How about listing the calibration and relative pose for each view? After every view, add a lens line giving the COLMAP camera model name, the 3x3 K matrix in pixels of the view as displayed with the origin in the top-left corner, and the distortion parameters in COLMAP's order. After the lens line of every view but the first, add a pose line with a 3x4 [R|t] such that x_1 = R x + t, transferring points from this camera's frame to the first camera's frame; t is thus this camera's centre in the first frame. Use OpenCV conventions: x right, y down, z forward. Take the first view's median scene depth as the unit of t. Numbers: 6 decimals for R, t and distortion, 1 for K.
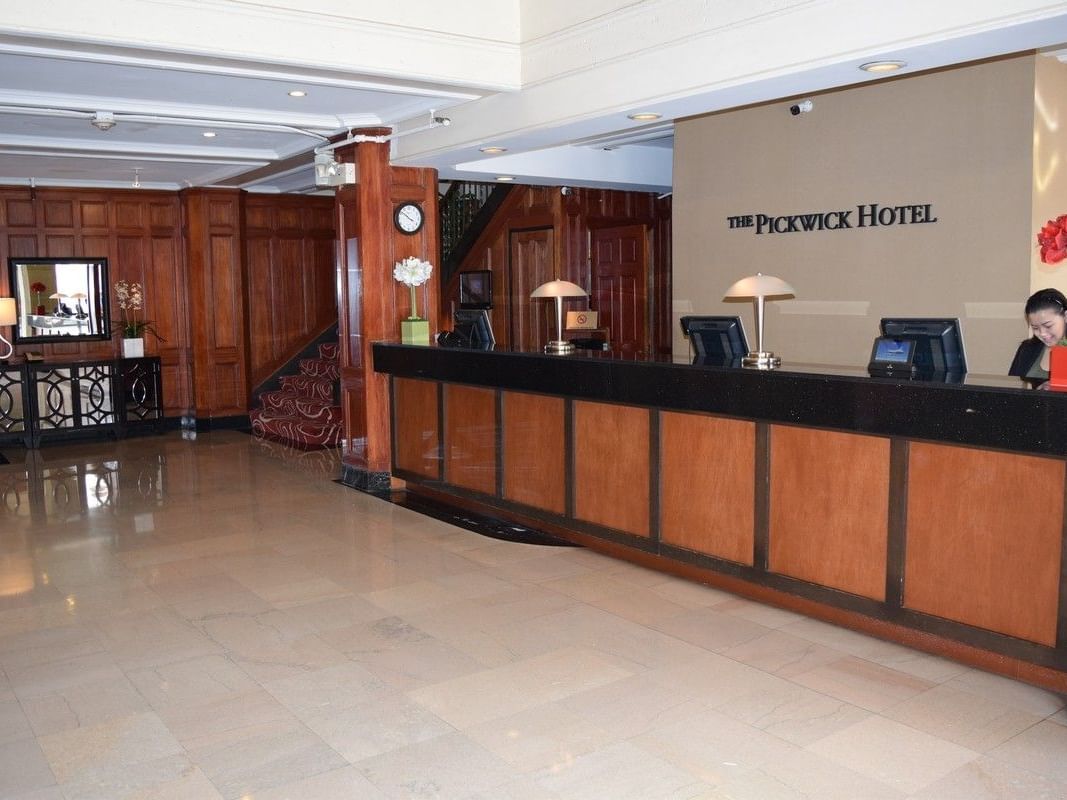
lens RADIAL K [[981.0, 0, 533.5], [0, 981.0, 400.0], [0, 0, 1]] dist [-0.062528, 0.022630]
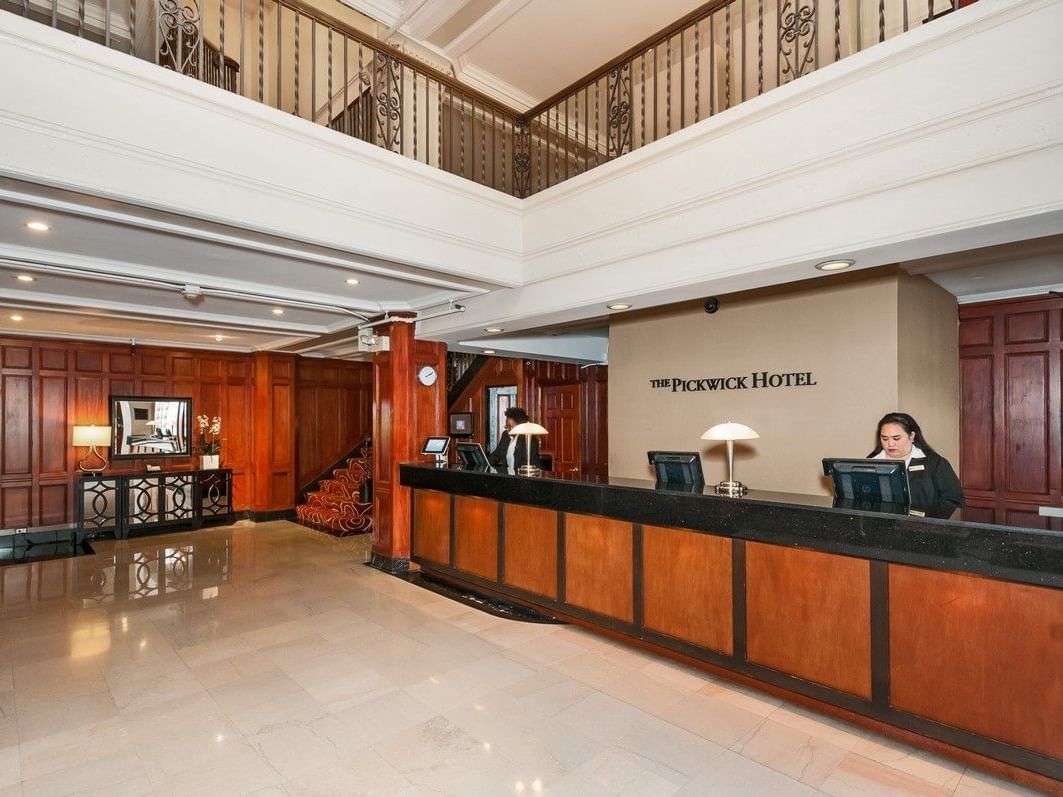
lens RADIAL K [[546.0, 0, 535.8], [0, 546.0, 422.7], [0, 0, 1]] dist [0.025479, 0.000035]
pose [[0.990314, 0.010994, 0.138409, -0.083120], [0.003938, 0.994235, -0.107155, -0.033858], [-0.138789, 0.106662, 0.984561, 0.208995]]
